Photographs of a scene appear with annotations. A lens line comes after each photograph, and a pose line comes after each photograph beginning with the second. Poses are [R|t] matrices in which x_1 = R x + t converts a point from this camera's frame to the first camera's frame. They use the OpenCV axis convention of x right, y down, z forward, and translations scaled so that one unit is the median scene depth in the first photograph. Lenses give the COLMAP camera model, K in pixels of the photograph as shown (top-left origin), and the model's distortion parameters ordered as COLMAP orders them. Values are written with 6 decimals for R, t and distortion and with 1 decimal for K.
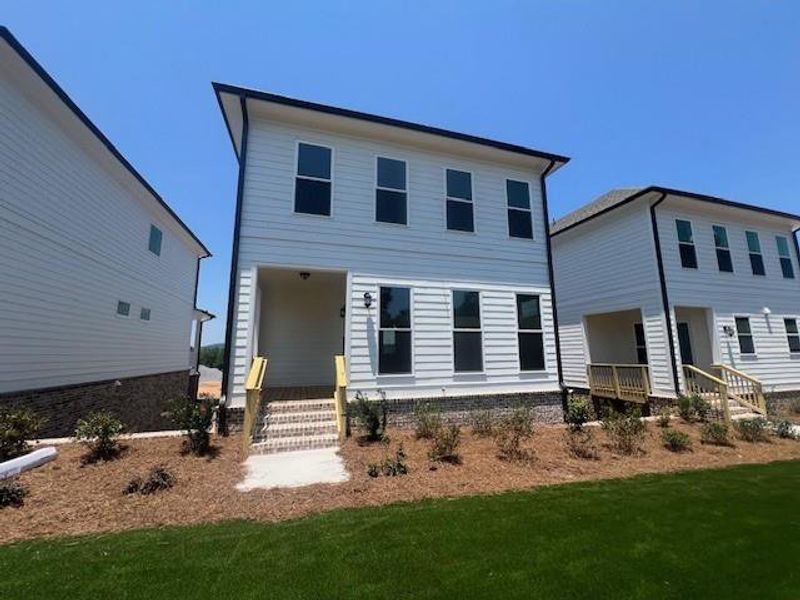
lens RADIAL K [[319.9, 0, 400.0], [0, 319.9, 300.0], [0, 0, 1]] dist [-0.001824, -0.000085]
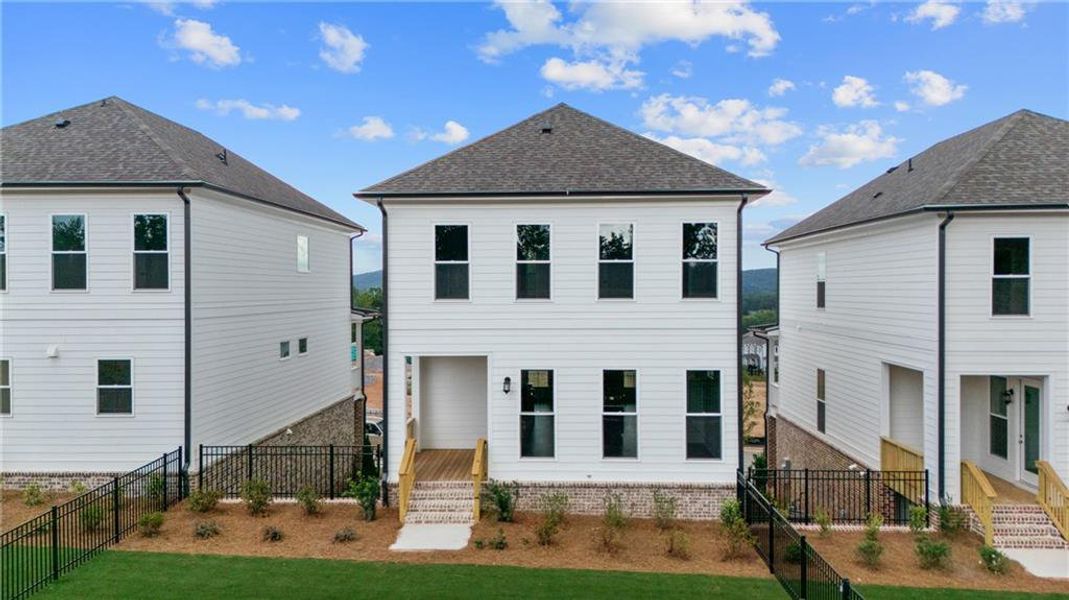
lens RADIAL K [[790.3, 0, 537.7], [0, 790.3, 278.7], [0, 0, 1]] dist [0.044629, -0.001671]
pose [[0.945013, 0.000823, -0.327030, 0.857693], [0.050530, 0.987620, 0.148501, -0.743273], [0.323104, -0.156860, 0.933273, -1.315167]]
